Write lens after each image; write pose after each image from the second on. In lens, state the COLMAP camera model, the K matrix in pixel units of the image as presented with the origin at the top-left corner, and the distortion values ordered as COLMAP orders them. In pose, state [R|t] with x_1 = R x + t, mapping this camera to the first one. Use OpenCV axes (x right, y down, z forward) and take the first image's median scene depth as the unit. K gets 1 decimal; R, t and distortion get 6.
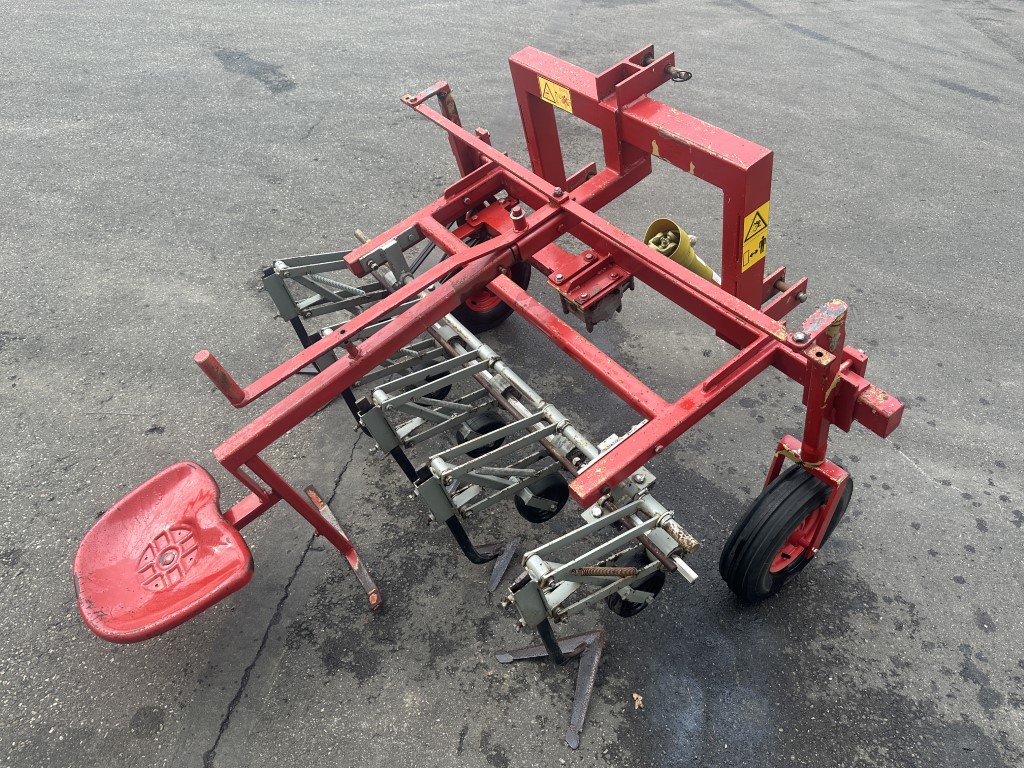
lens RADIAL K [[725.8, 0, 503.6], [0, 725.8, 385.7], [0, 0, 1]] dist [0.018678, -0.030685]
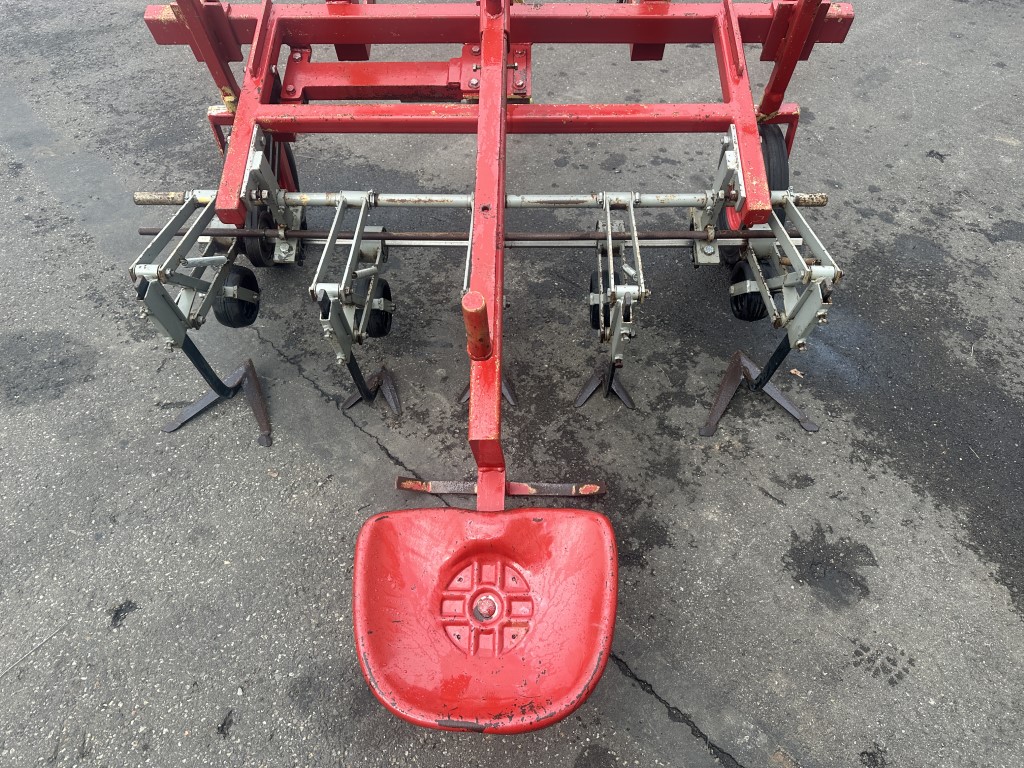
lens RADIAL K [[725.8, 0, 514.4], [0, 725.8, 386.6], [0, 0, 1]] dist [0.018678, -0.030685]
pose [[0.582936, -0.623059, 0.521521, -0.648377], [0.542324, 0.776317, 0.321274, -0.140335], [-0.605037, 0.095552, 0.790443, 0.374212]]
